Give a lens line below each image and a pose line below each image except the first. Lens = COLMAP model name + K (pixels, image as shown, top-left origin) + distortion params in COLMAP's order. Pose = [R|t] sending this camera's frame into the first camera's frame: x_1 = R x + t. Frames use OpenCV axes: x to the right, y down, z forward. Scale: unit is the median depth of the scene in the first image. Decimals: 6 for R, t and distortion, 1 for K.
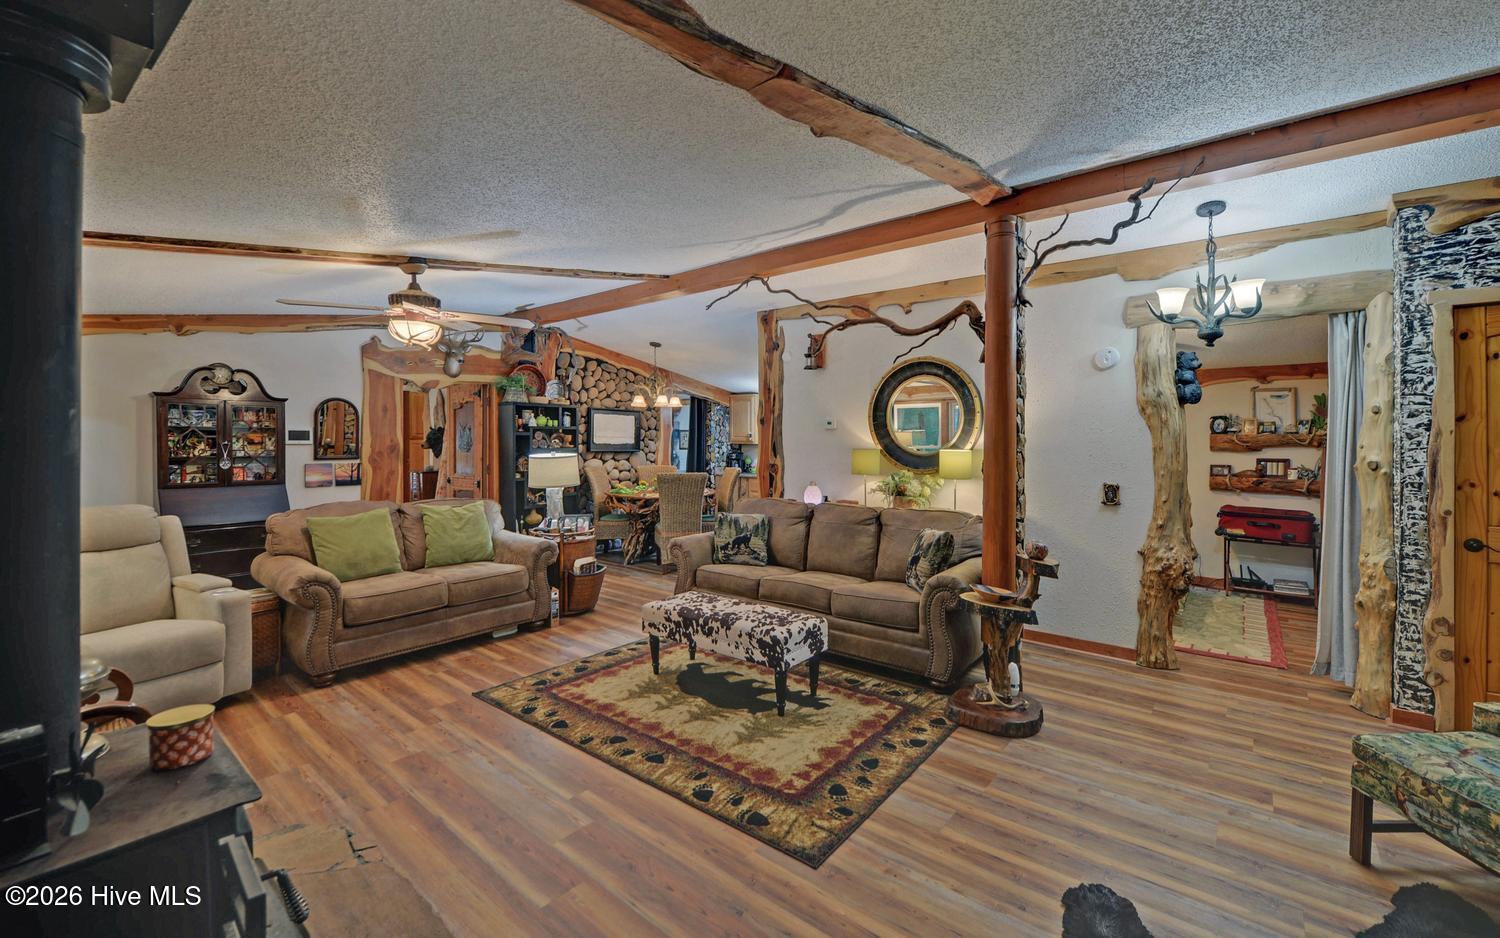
lens RADIAL K [[598.4, 0, 764.8], [0, 598.4, 454.1], [0, 0, 1]] dist [-0.002987, -0.003759]
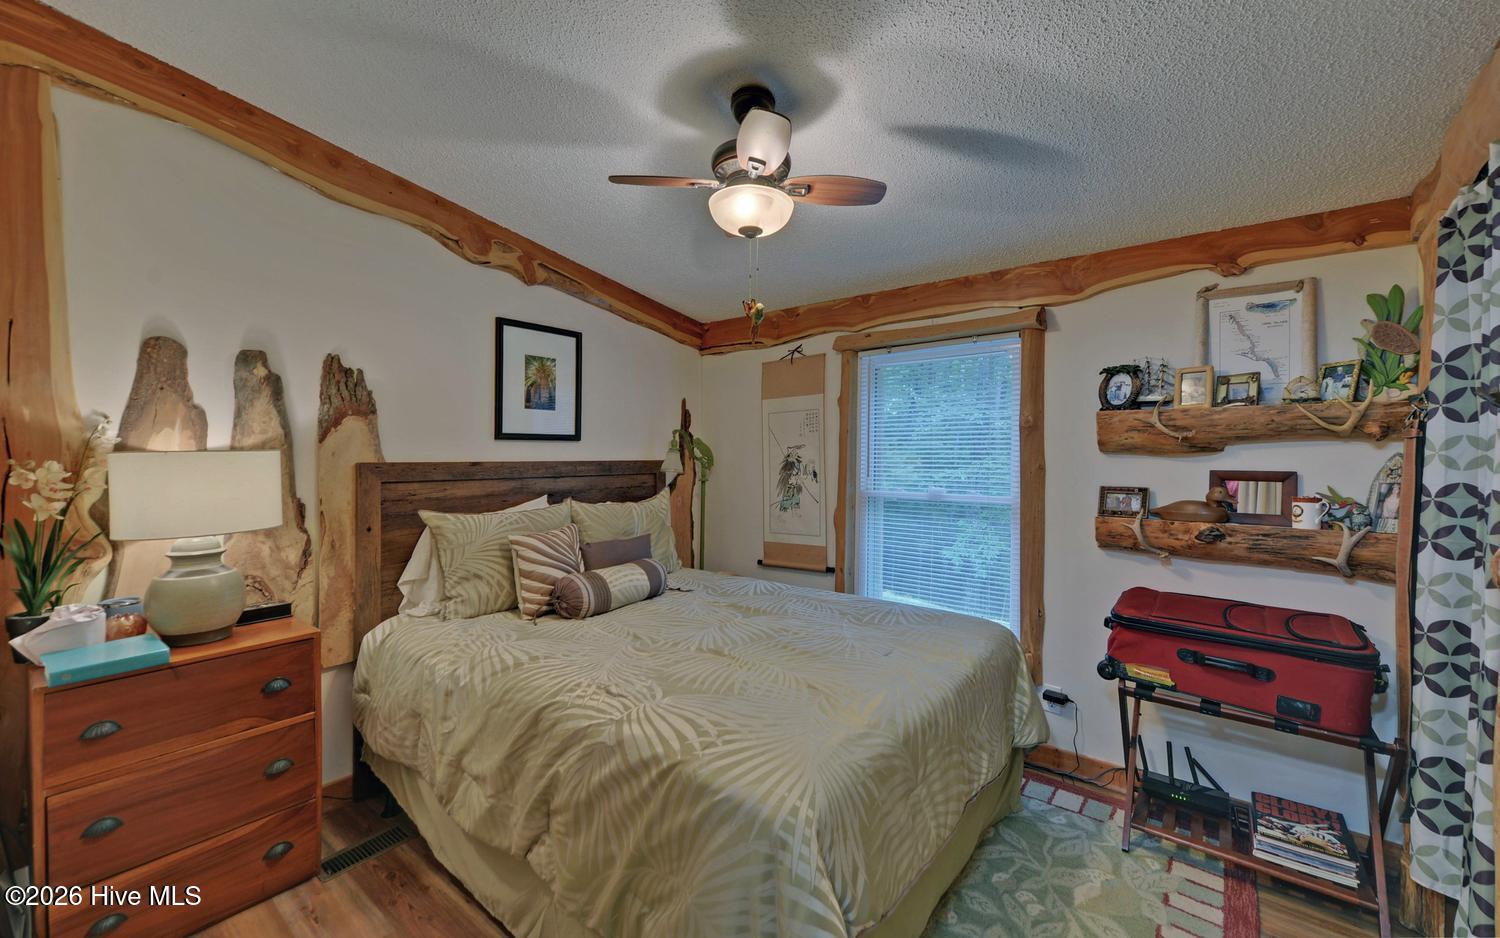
lens RADIAL K [[598.4, 0, 752.7], [0, 598.4, 472.4], [0, 0, 1]] dist [-0.002987, -0.003759]
pose [[0.999892, 0.000922, 0.014699, 0.524738], [-0.001039, 0.999968, 0.007928, 0.005499], [-0.014691, -0.007942, 0.999861, 0.620401]]
